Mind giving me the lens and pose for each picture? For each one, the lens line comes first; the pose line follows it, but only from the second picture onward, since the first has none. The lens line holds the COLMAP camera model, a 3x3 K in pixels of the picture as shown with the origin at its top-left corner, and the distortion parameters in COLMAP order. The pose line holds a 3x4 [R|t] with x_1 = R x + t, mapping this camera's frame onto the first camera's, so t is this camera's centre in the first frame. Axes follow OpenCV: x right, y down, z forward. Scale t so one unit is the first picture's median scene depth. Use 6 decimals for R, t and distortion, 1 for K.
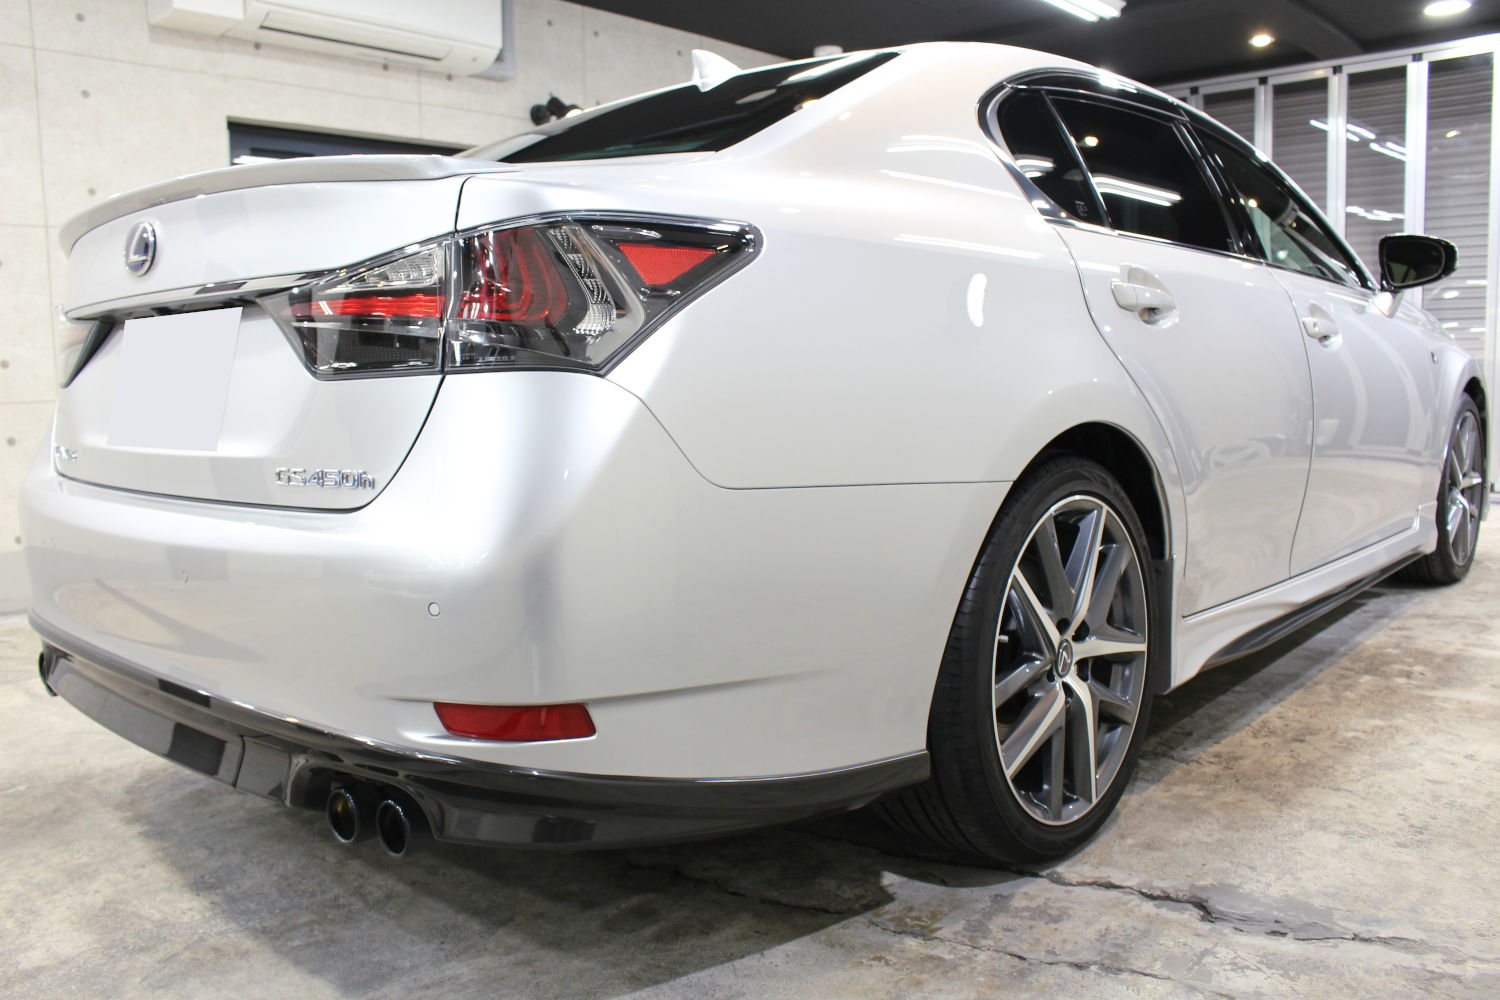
lens RADIAL K [[1243.7, 0, 743.1], [0, 1243.7, 496.0], [0, 0, 1]] dist [-0.148490, 0.113641]
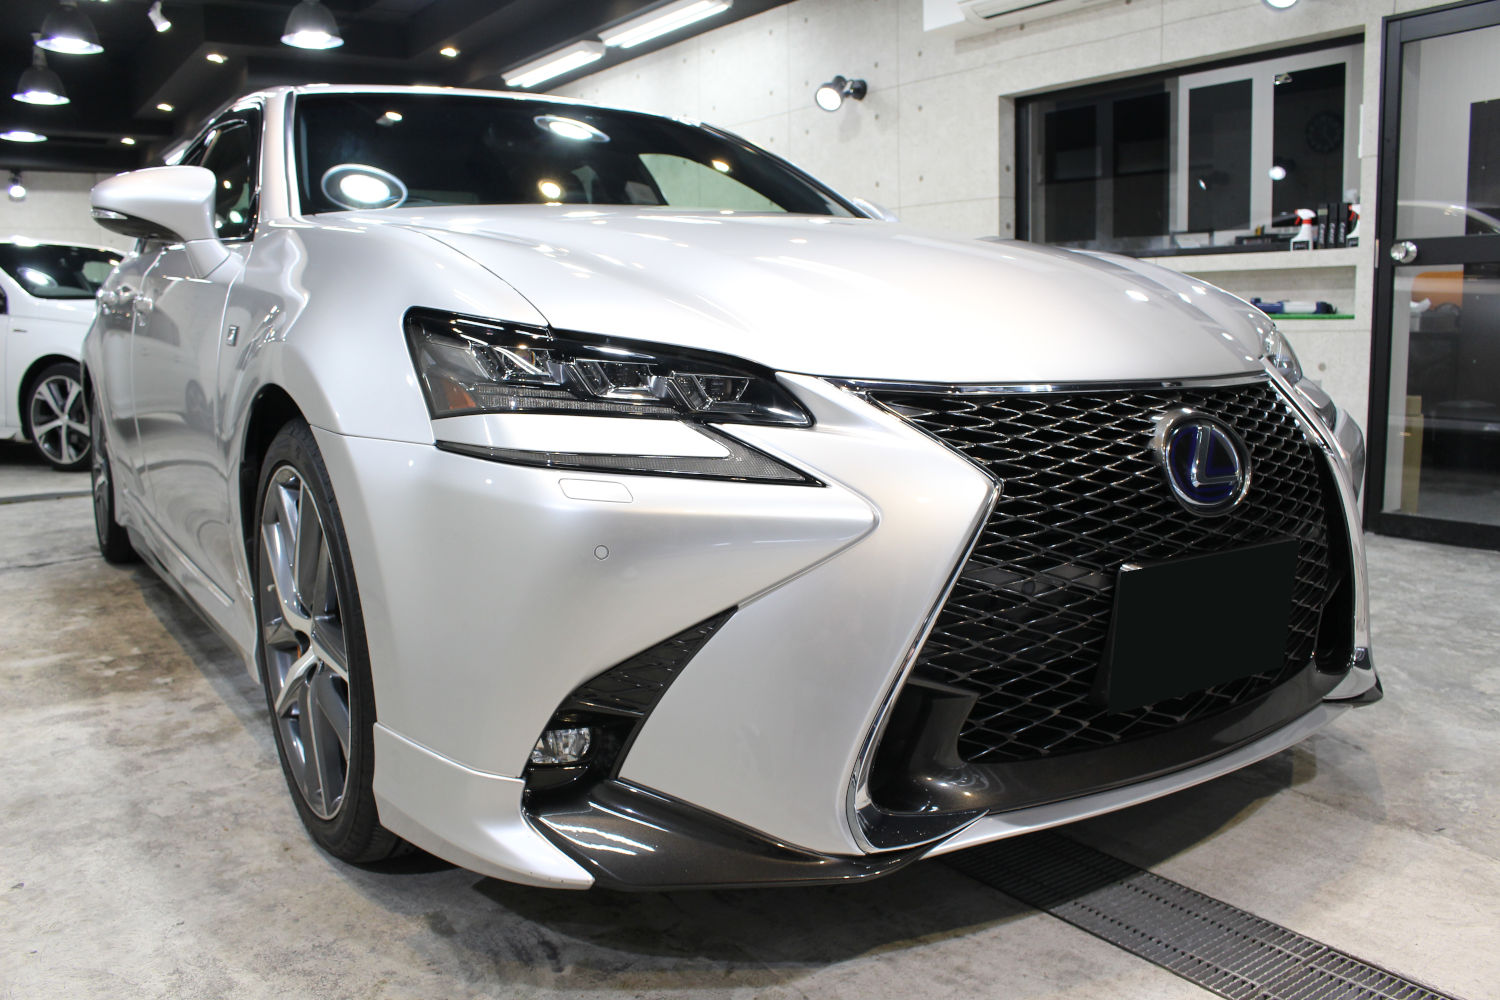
lens RADIAL K [[1243.7, 0, 757.2], [0, 1243.7, 502.9], [0, 0, 1]] dist [-0.148490, 0.113641]
pose [[-0.272929, 0.170191, -0.946860, 0.854920], [-0.095979, 0.974500, 0.202825, -0.149955], [0.957234, 0.146236, -0.249635, 1.153414]]
